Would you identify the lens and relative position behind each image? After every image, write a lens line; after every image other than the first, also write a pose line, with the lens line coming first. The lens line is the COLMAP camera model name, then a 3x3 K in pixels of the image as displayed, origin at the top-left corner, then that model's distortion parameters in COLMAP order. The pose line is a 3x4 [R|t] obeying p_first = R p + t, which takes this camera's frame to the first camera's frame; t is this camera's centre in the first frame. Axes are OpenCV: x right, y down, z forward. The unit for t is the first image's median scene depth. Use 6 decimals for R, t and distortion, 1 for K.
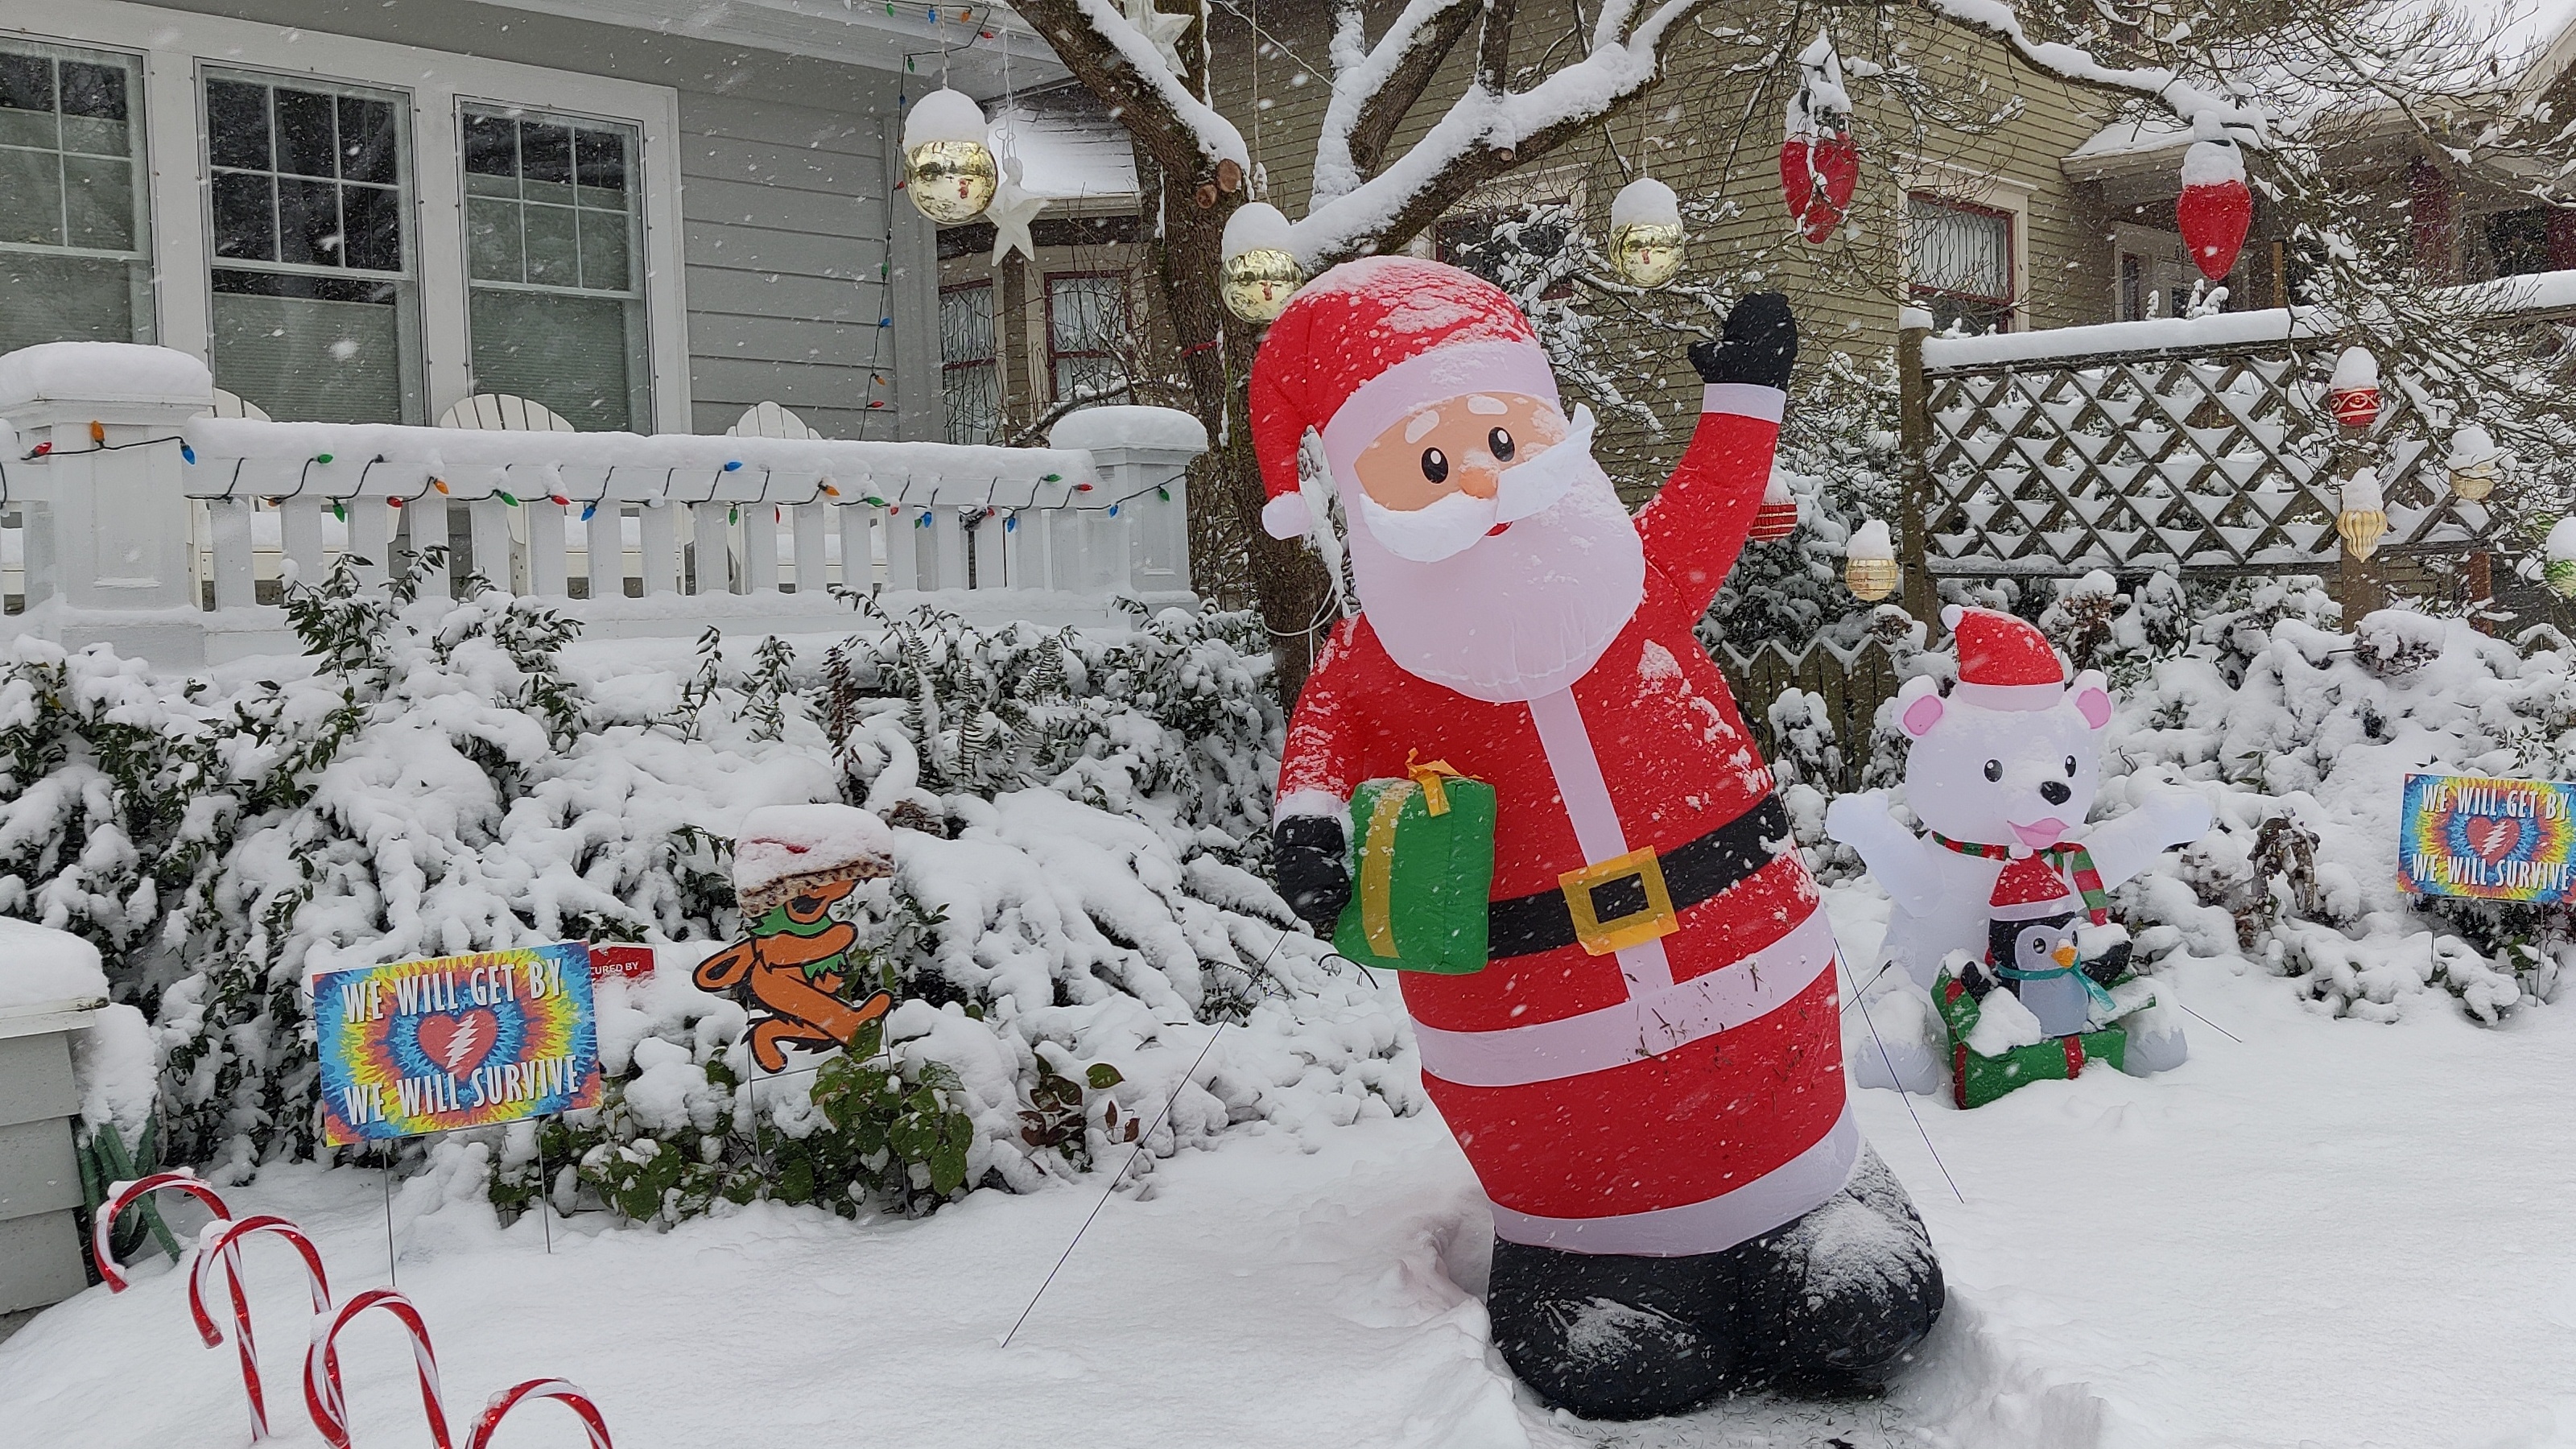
lens RADIAL K [[2798.4, 0, 1288.2], [0, 2798.4, 778.9], [0, 0, 1]] dist [0.116492, -0.218344]
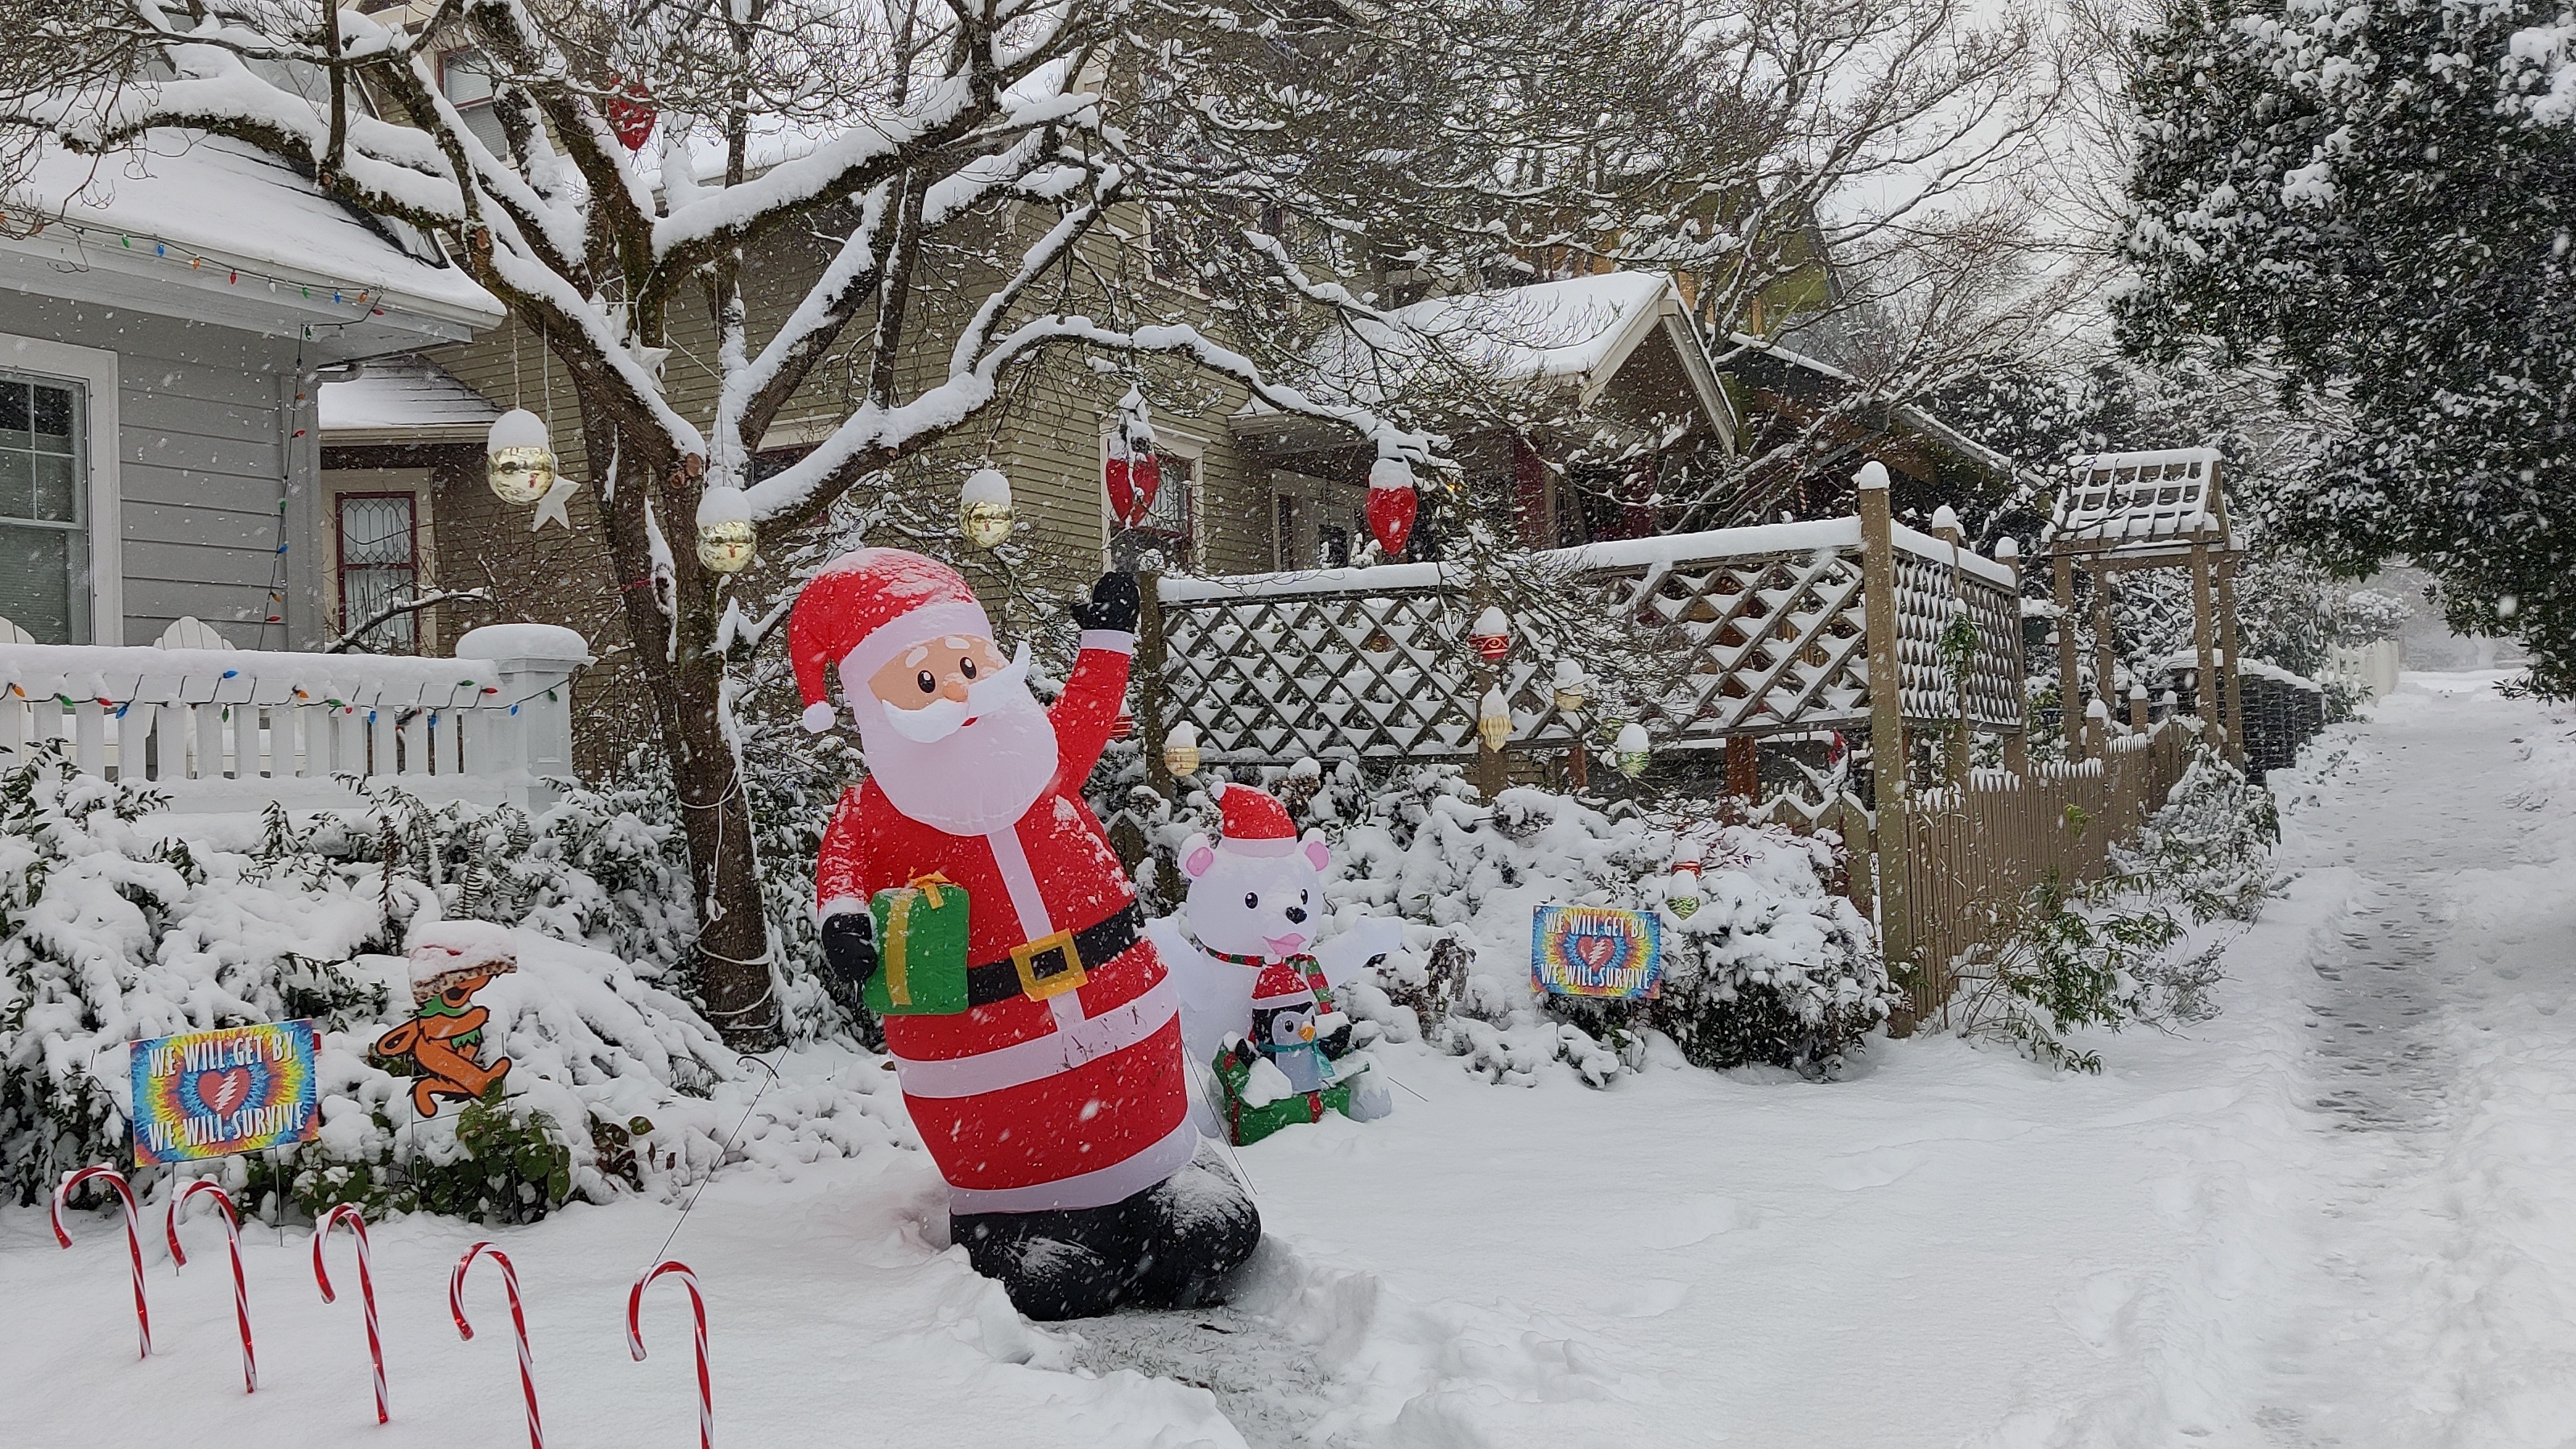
lens RADIAL K [[1029.4, 0, 1288.0], [0, 1029.4, 724.5], [0, 0, 1]] dist [0.069696, -0.000204]
pose [[0.992843, 0.001628, 0.119418, 0.208569], [0.008981, 0.996059, -0.088242, -0.044659], [-0.119091, 0.088683, 0.988915, 0.492210]]
